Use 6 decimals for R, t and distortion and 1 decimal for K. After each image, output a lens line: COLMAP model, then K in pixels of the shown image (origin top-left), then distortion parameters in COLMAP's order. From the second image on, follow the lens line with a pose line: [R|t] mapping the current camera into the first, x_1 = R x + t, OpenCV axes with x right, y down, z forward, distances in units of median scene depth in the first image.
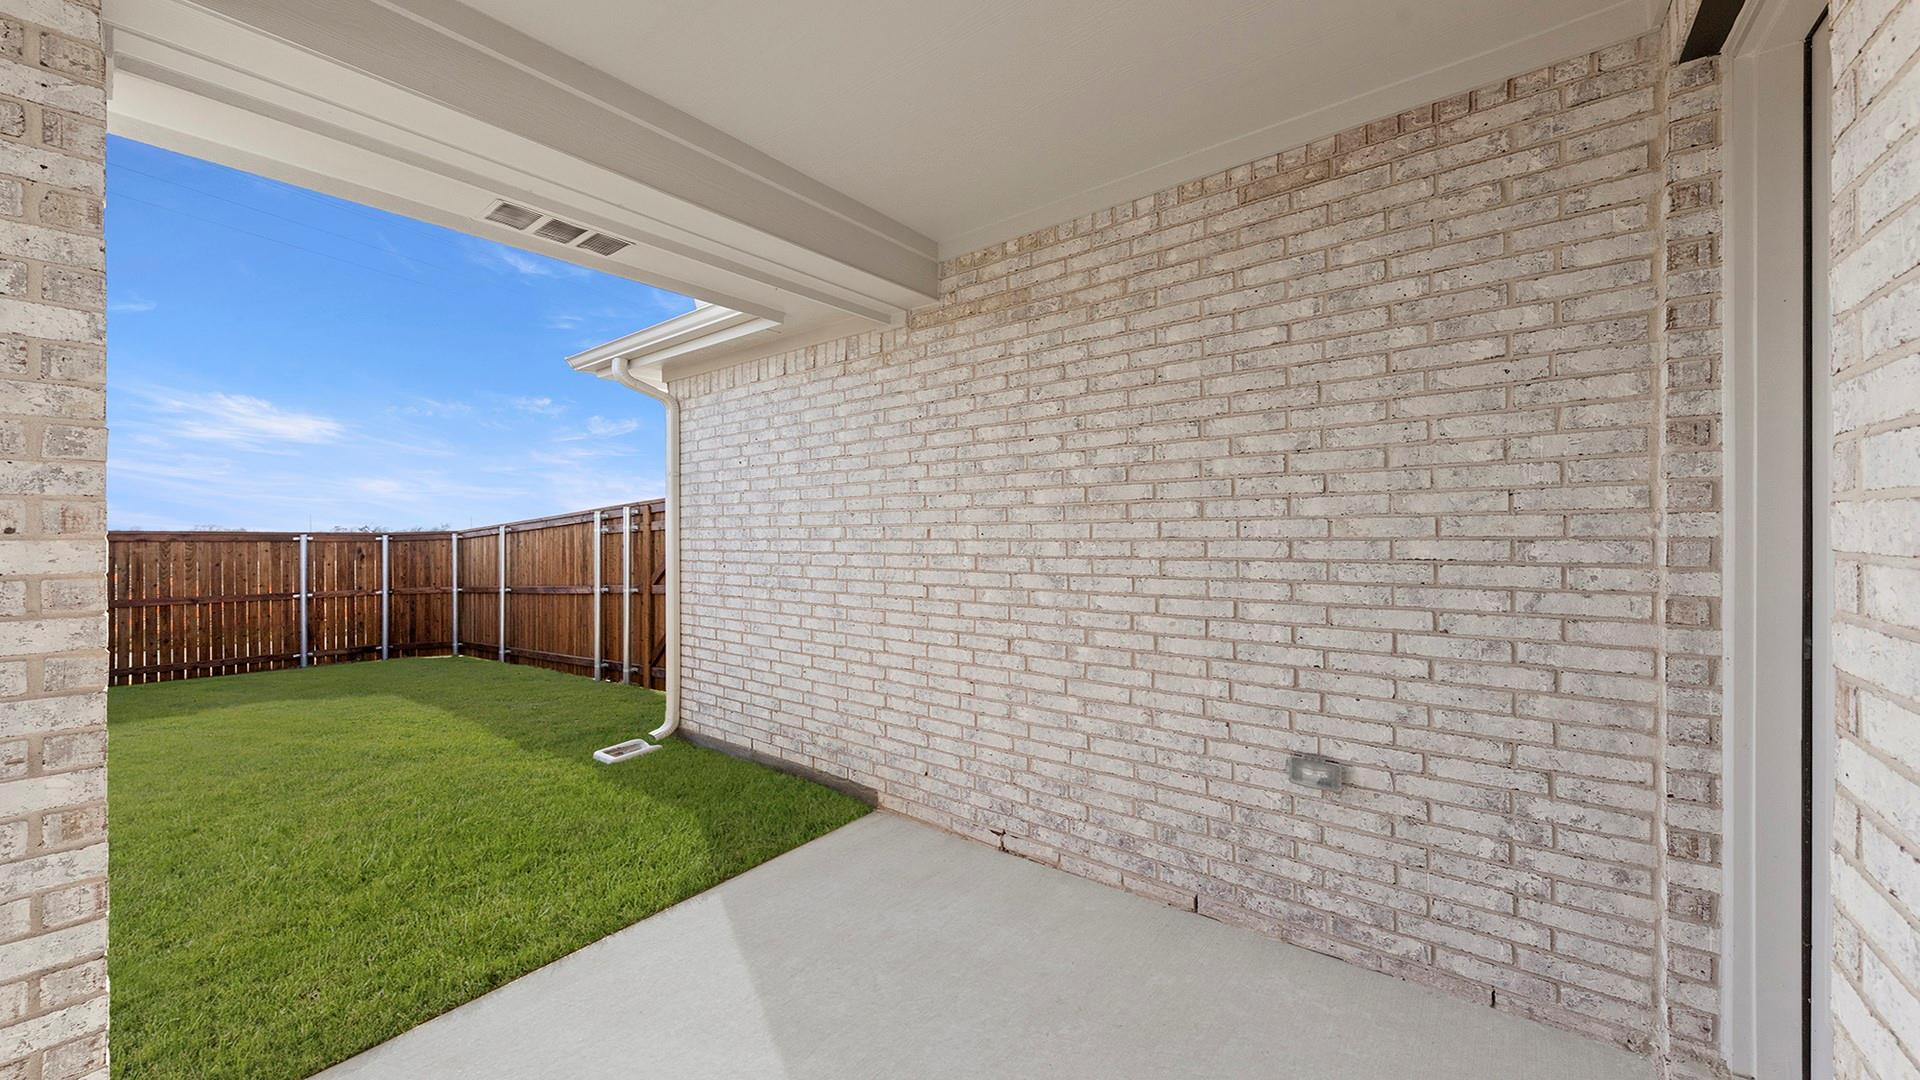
lens RADIAL K [[692.1, 0, 959.3], [0, 692.1, 544.7], [0, 0, 1]] dist [-0.000556, -0.000013]
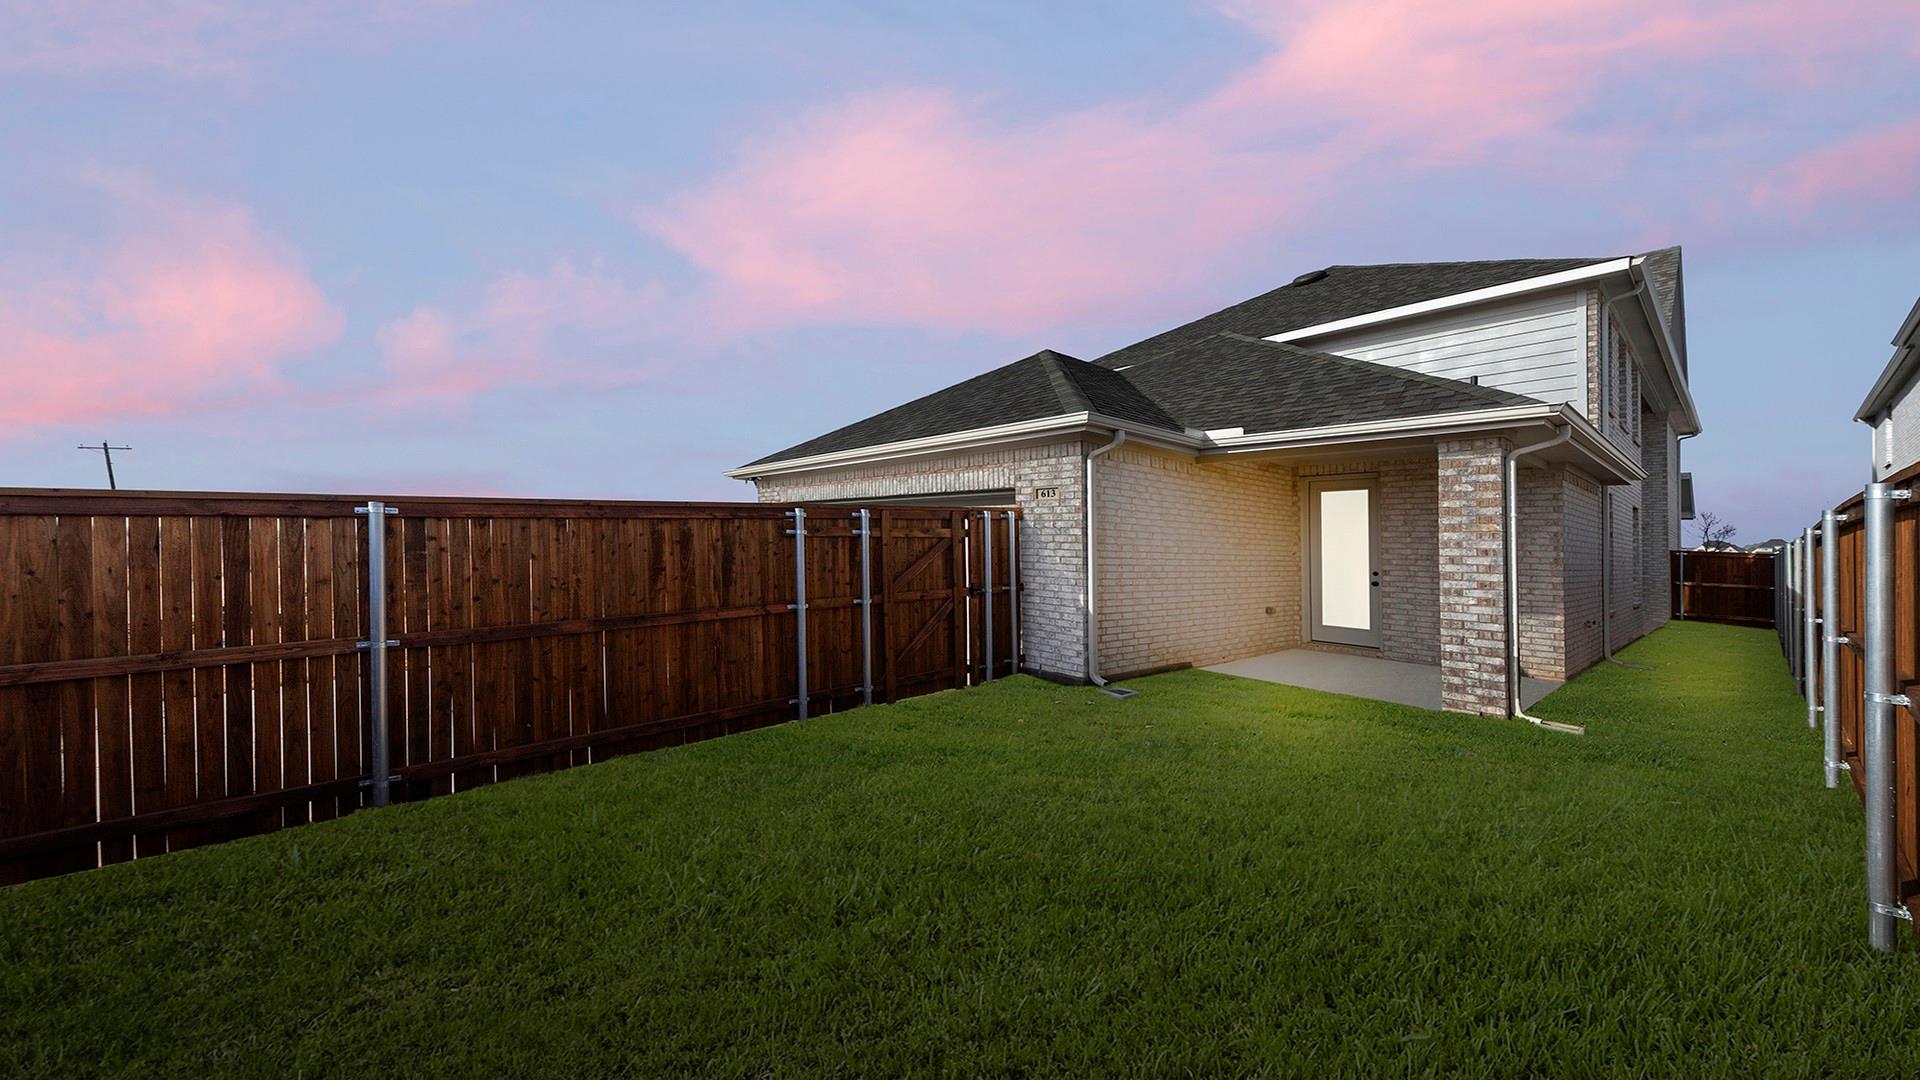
lens RADIAL K [[692.1, 0, 959.6], [0, 692.1, 559.3], [0, 0, 1]] dist [-0.000556, -0.000013]
pose [[0.172046, 0.011522, 0.985021, -2.168614], [0.001459, 0.999928, -0.011951, 0.032710], [-0.985088, 0.003493, 0.172017, 1.166100]]
